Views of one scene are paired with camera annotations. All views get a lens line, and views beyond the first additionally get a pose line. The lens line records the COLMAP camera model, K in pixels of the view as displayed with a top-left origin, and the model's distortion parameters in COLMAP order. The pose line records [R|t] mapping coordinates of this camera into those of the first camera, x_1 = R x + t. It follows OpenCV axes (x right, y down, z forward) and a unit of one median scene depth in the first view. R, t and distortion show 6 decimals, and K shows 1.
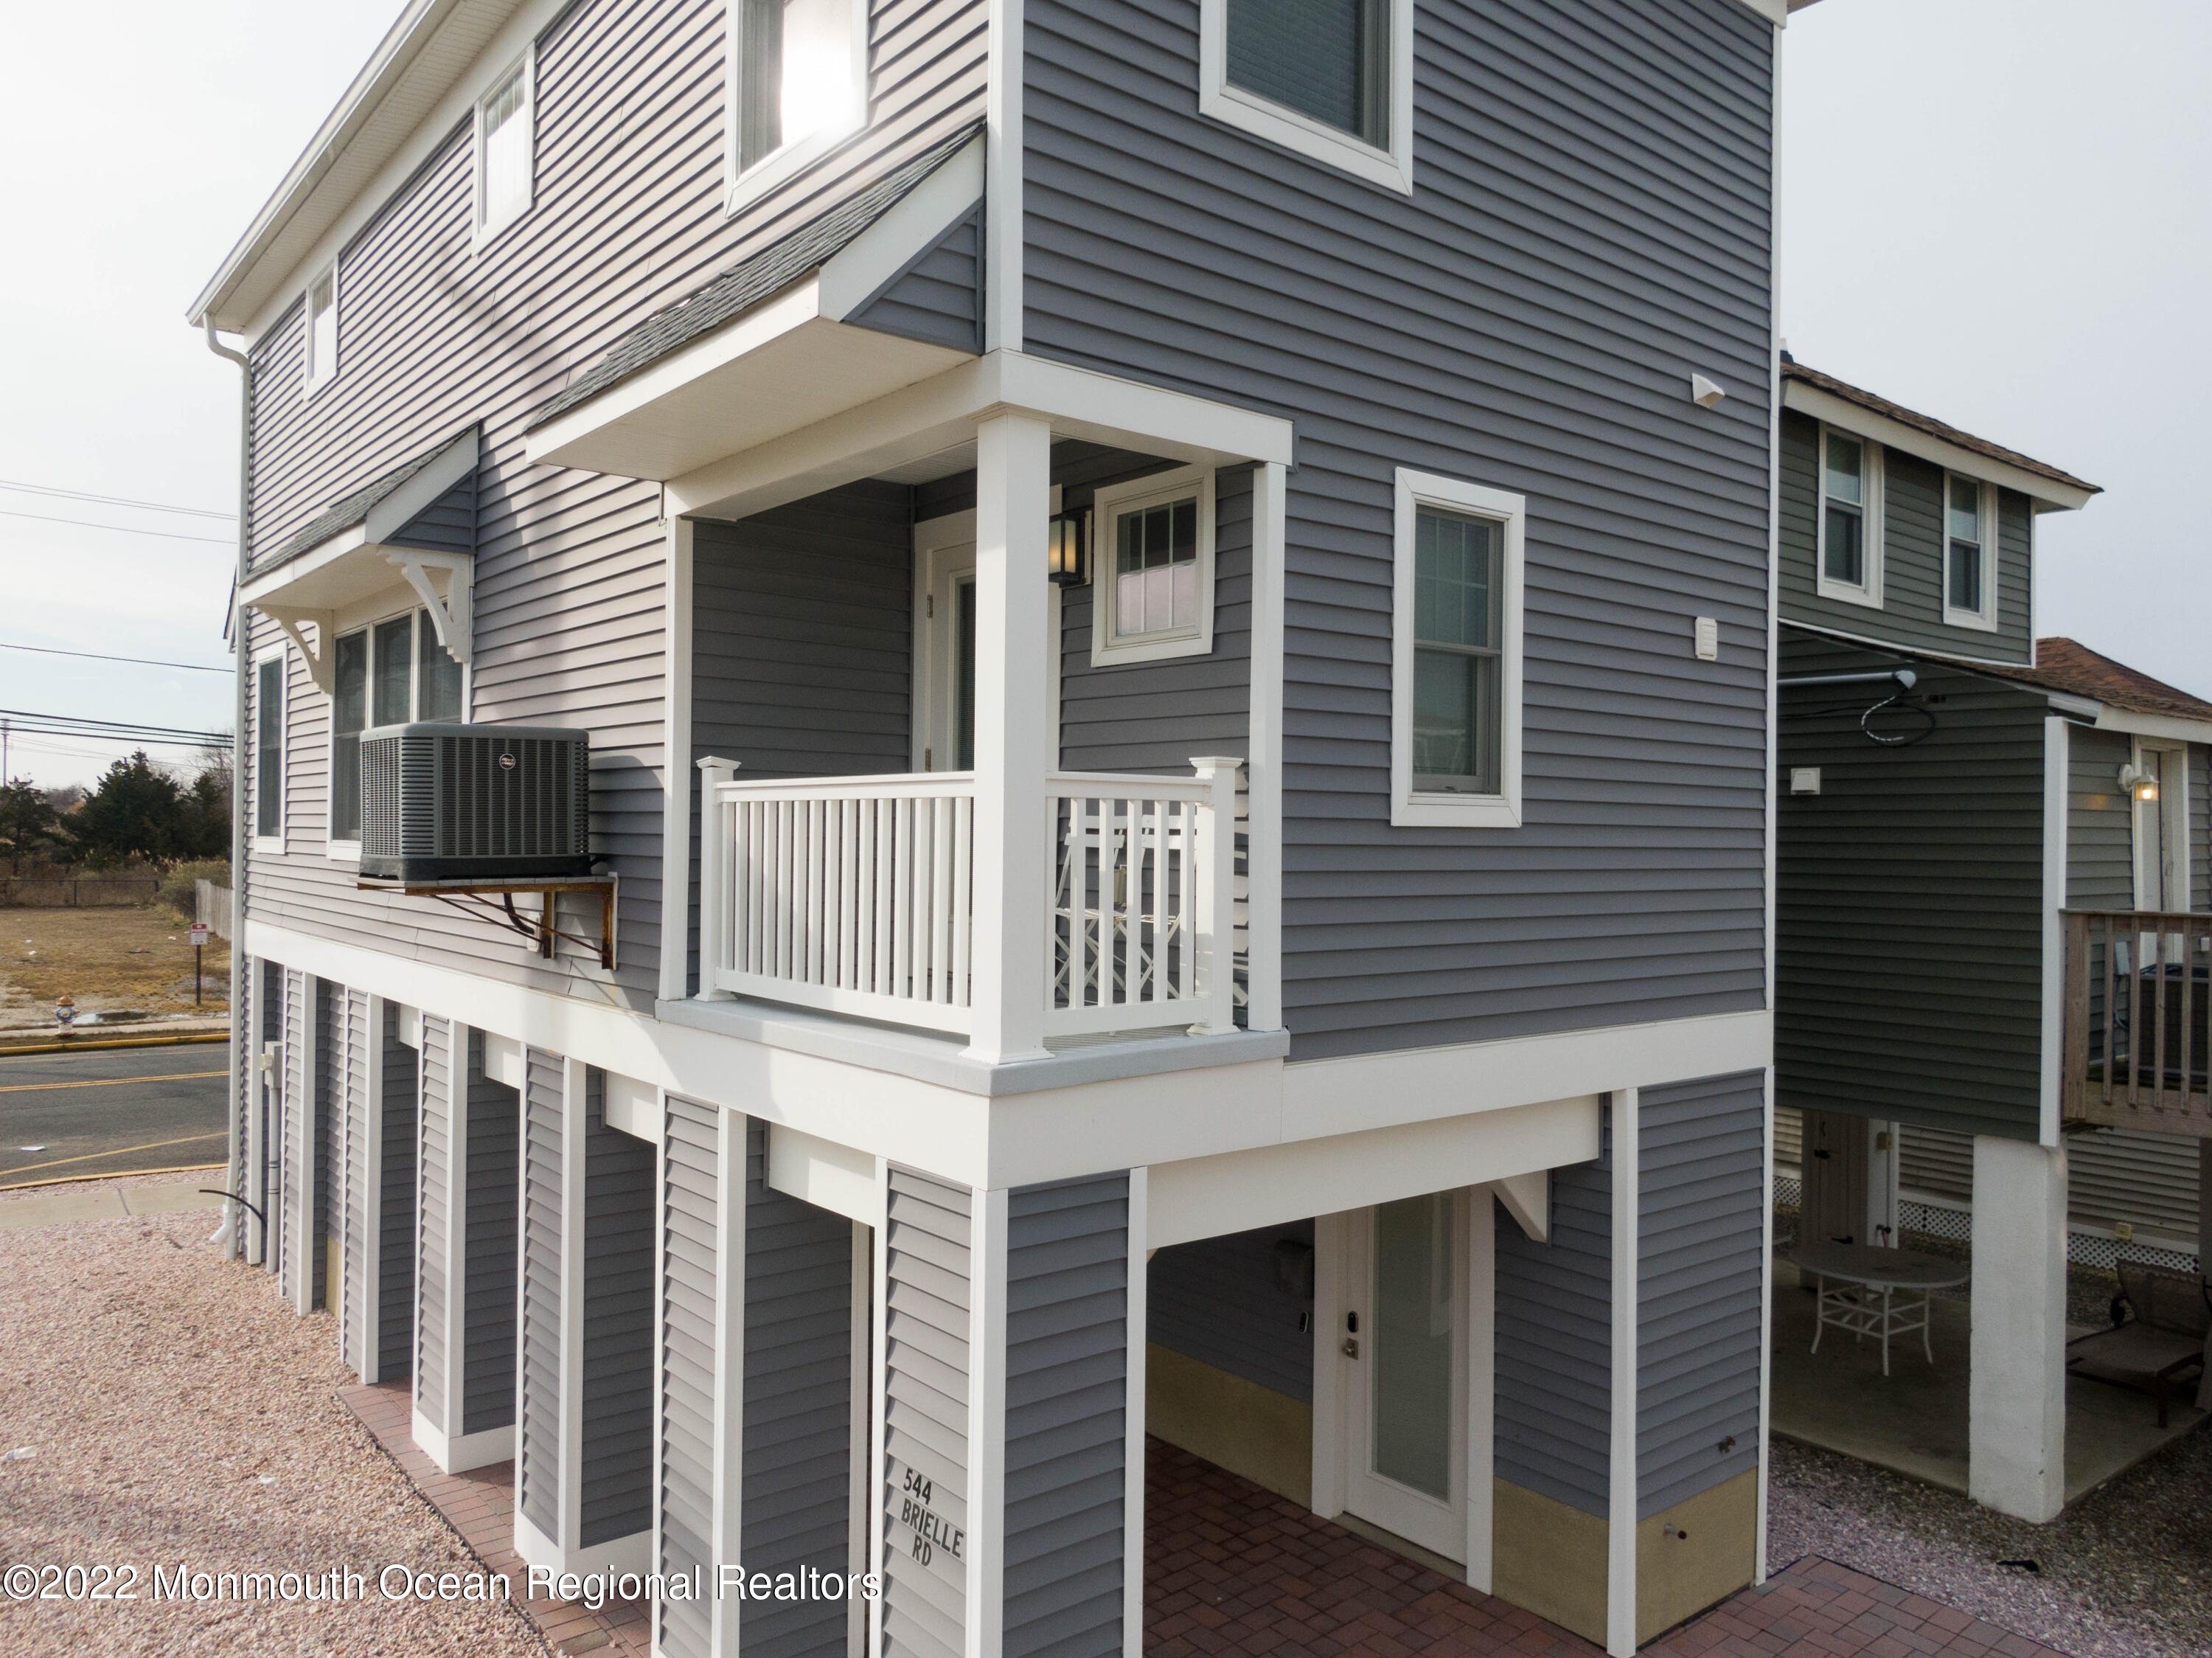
lens RADIAL K [[1590.5, 0, 1087.2], [0, 1590.5, 814.9], [0, 0, 1]] dist [0.003919, -0.014914]
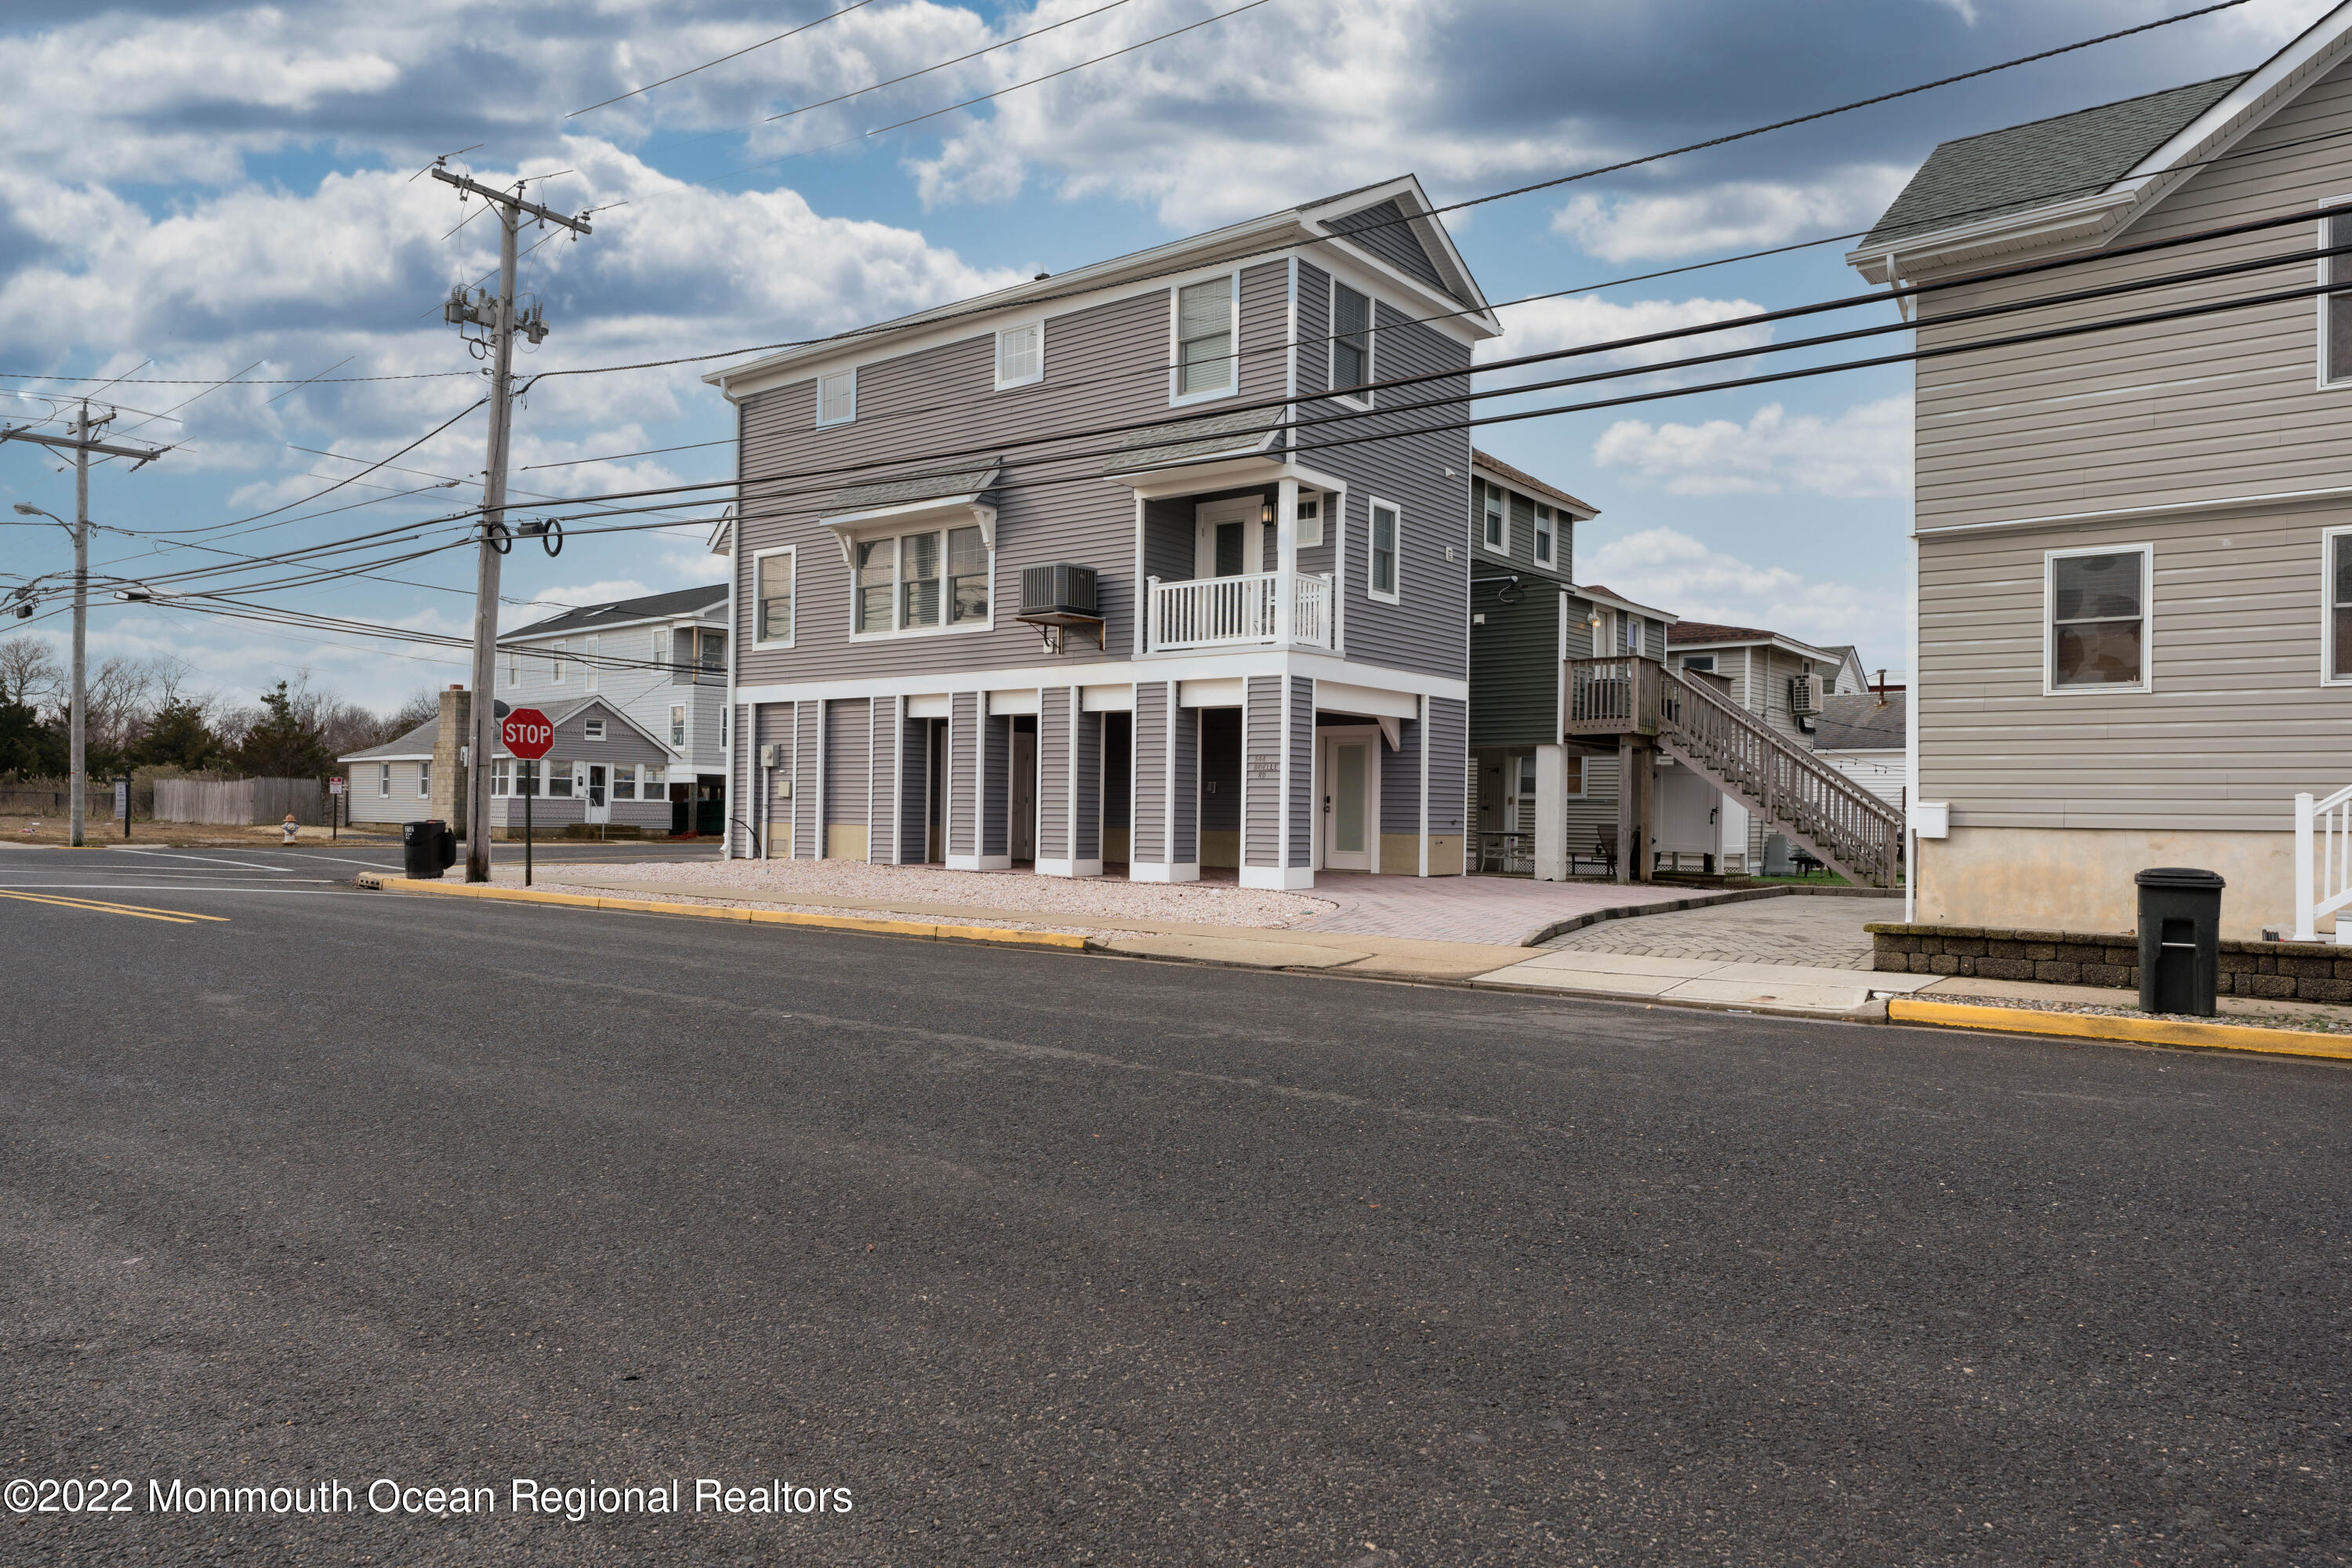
lens RADIAL K [[1535.9, 0, 1179.2], [0, 1535.9, 798.5], [0, 0, 1]] dist [-0.001380, -0.000575]
pose [[0.973104, 0.004797, 0.230315, -0.740712], [-0.005587, 0.999981, 0.002778, 0.329912], [-0.230297, -0.003991, 0.973112, -1.635721]]
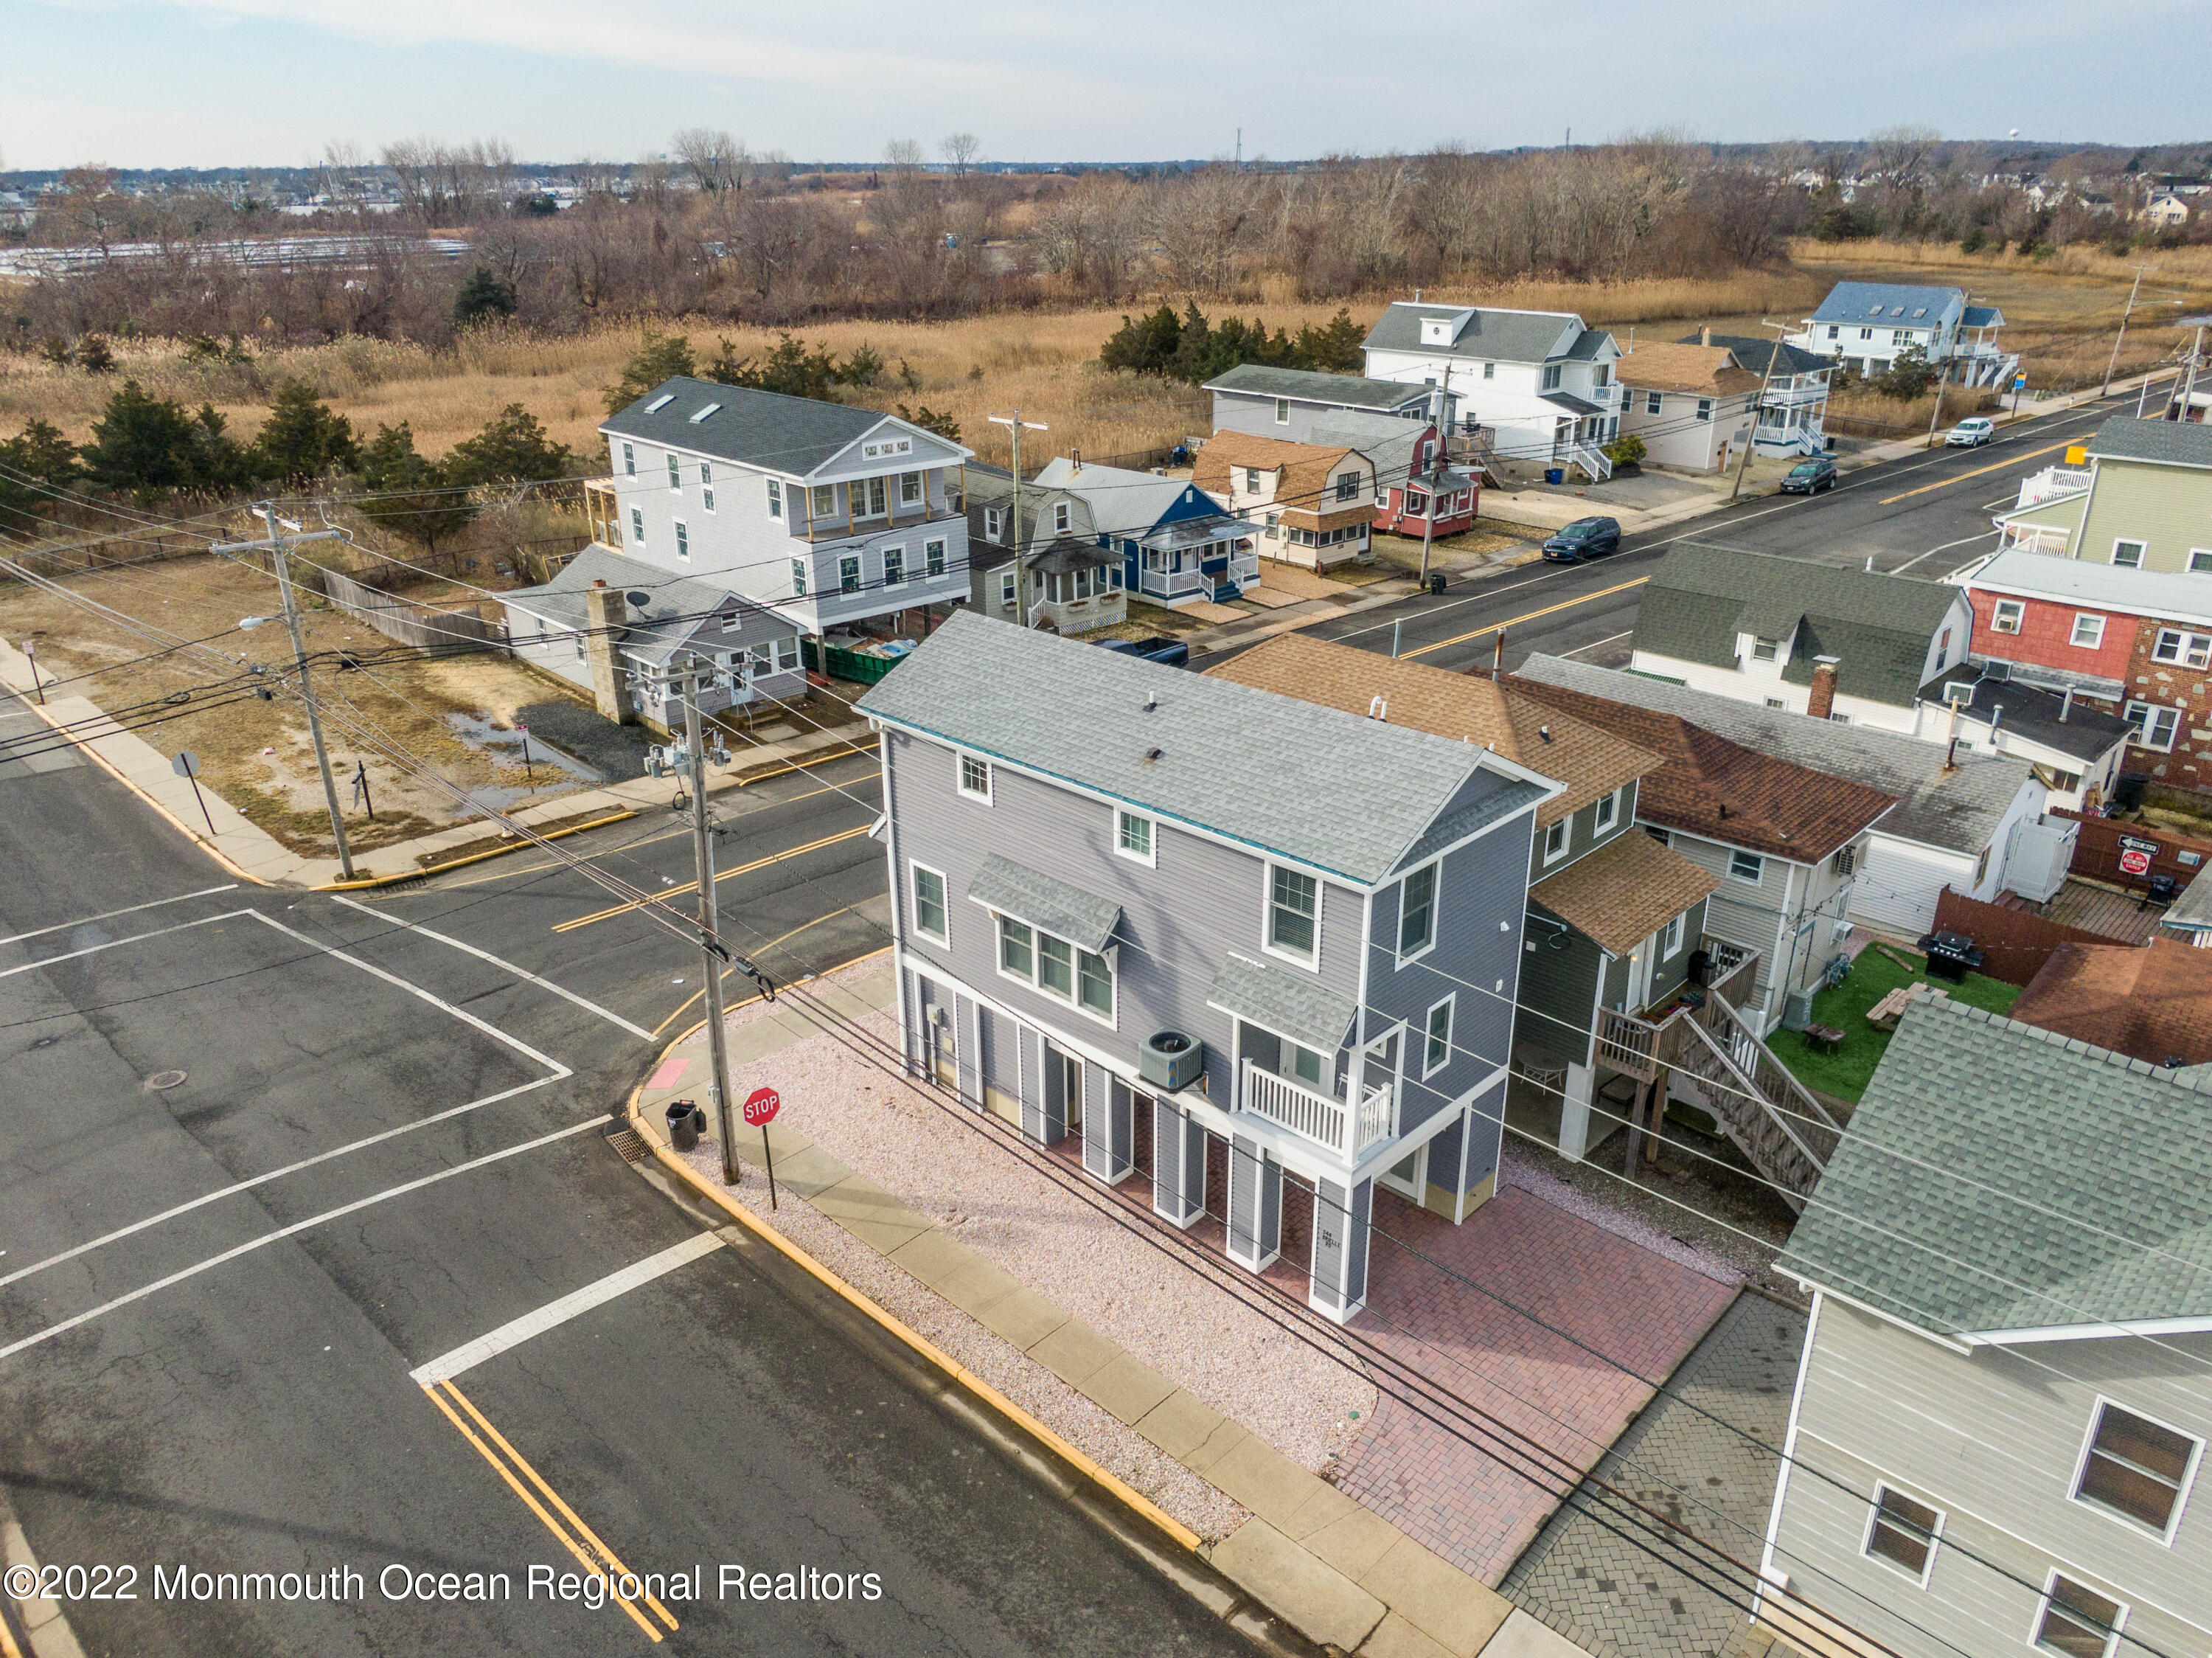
lens RADIAL K [[1590.5, 0, 1102.3], [0, 1590.5, 821.2], [0, 0, 1]] dist [0.003919, -0.014914]
pose [[0.991862, -0.064392, 0.109829, -0.821597], [0.016929, 0.921712, 0.387505, -1.752636], [-0.126183, -0.382493, 0.915302, -1.919784]]
